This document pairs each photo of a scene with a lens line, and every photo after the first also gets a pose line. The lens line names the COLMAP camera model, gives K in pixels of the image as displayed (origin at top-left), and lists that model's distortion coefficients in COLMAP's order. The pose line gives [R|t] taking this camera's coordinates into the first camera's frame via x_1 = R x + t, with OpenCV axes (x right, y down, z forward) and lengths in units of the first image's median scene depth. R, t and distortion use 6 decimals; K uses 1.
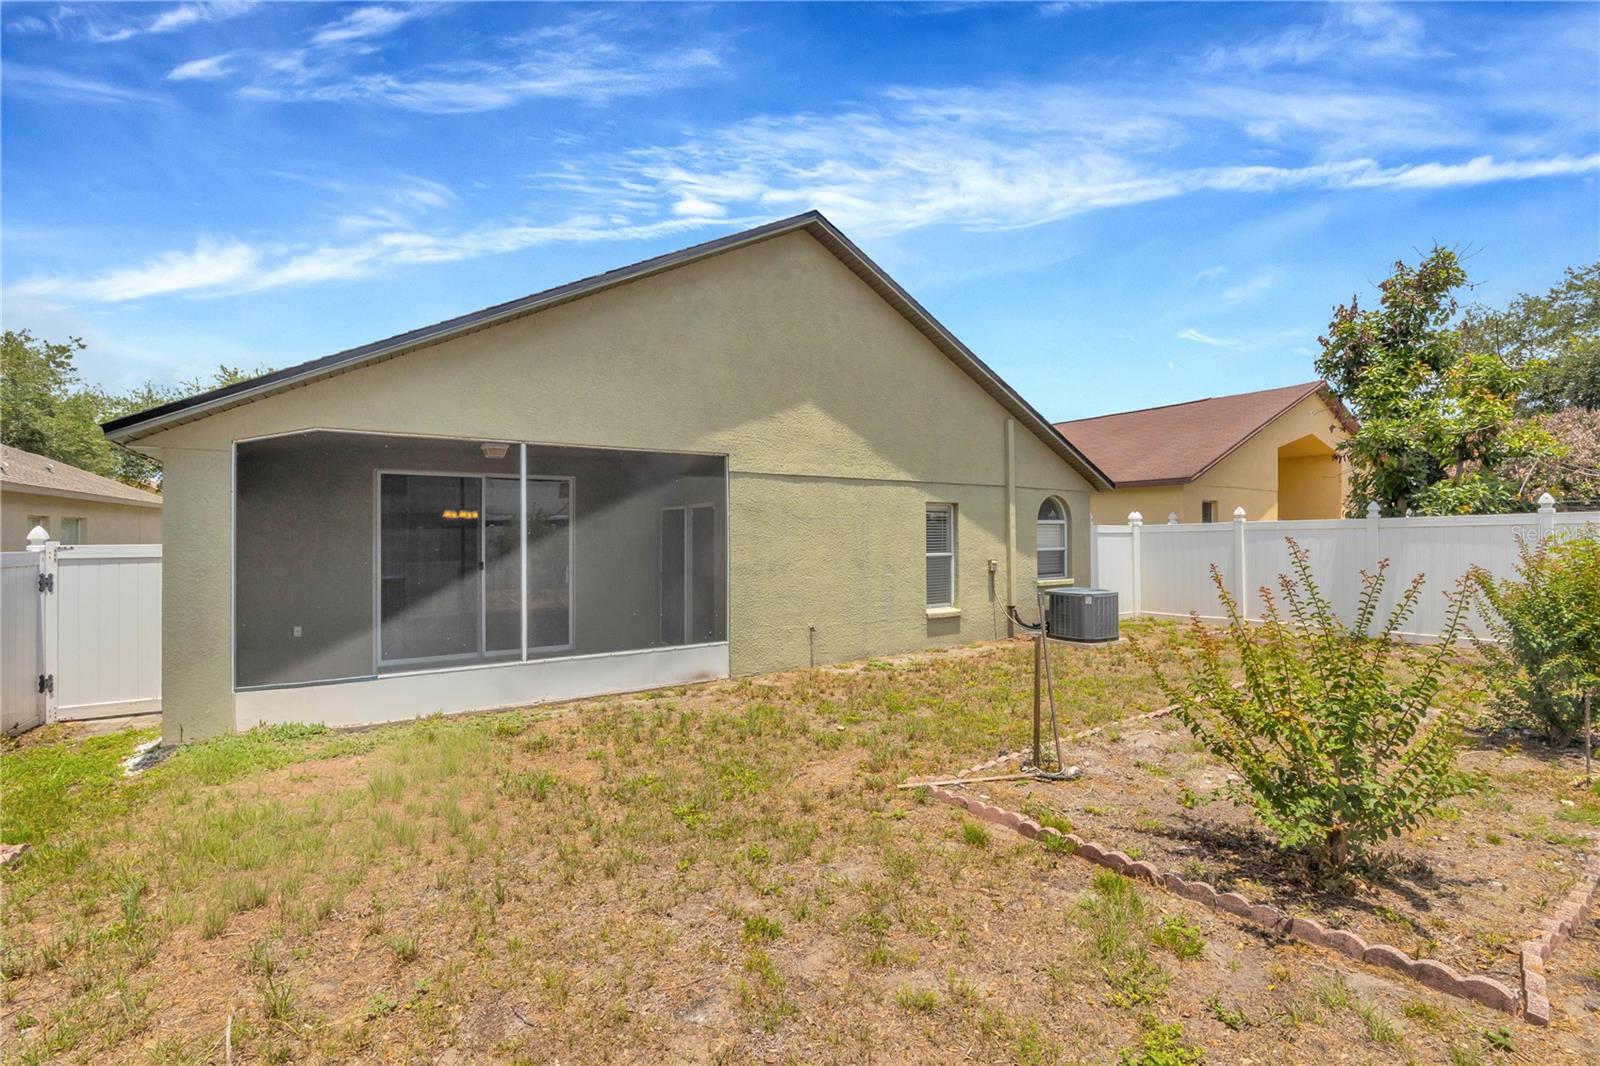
lens RADIAL K [[679.5, 0, 800.0], [0, 679.5, 533.0], [0, 0, 1]] dist [-0.016244, -0.000005]
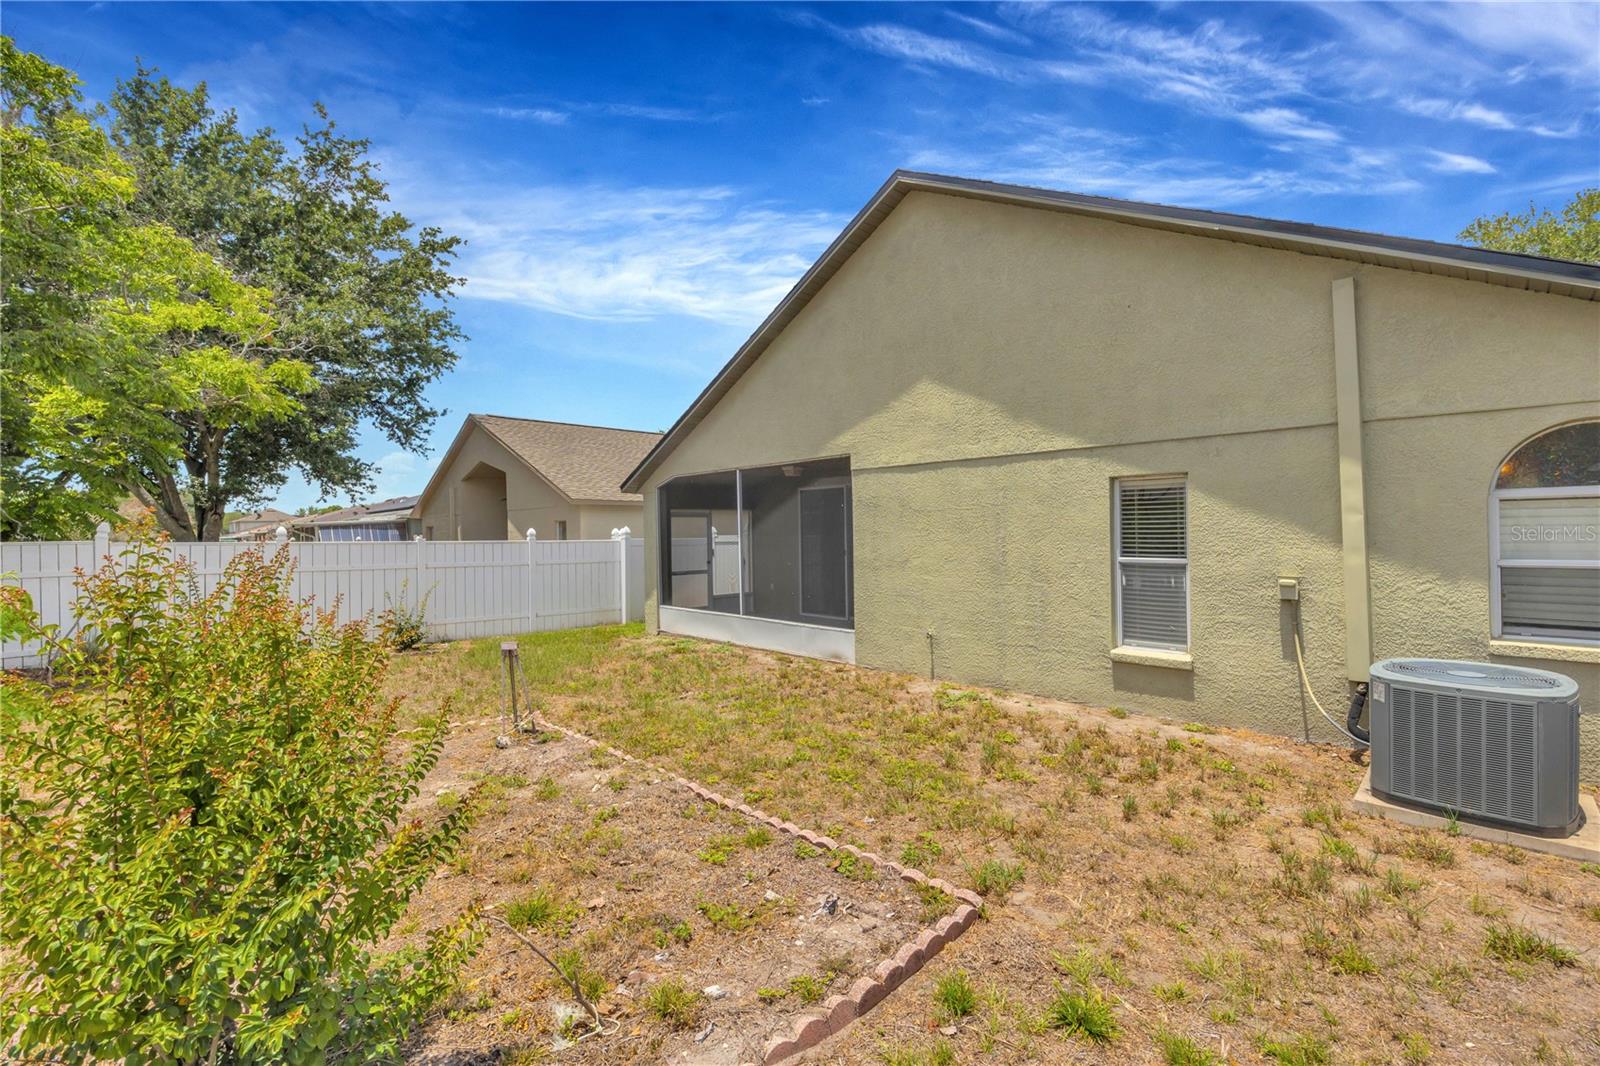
lens RADIAL K [[679.5, 0, 800.0], [0, 679.5, 533.0], [0, 0, 1]] dist [-0.016244, -0.000005]
pose [[0.179844, 0.008370, -0.983660, 0.845068], [0.017419, 0.999780, 0.011692, -0.006036], [0.983541, -0.019237, 0.179659, 0.668173]]
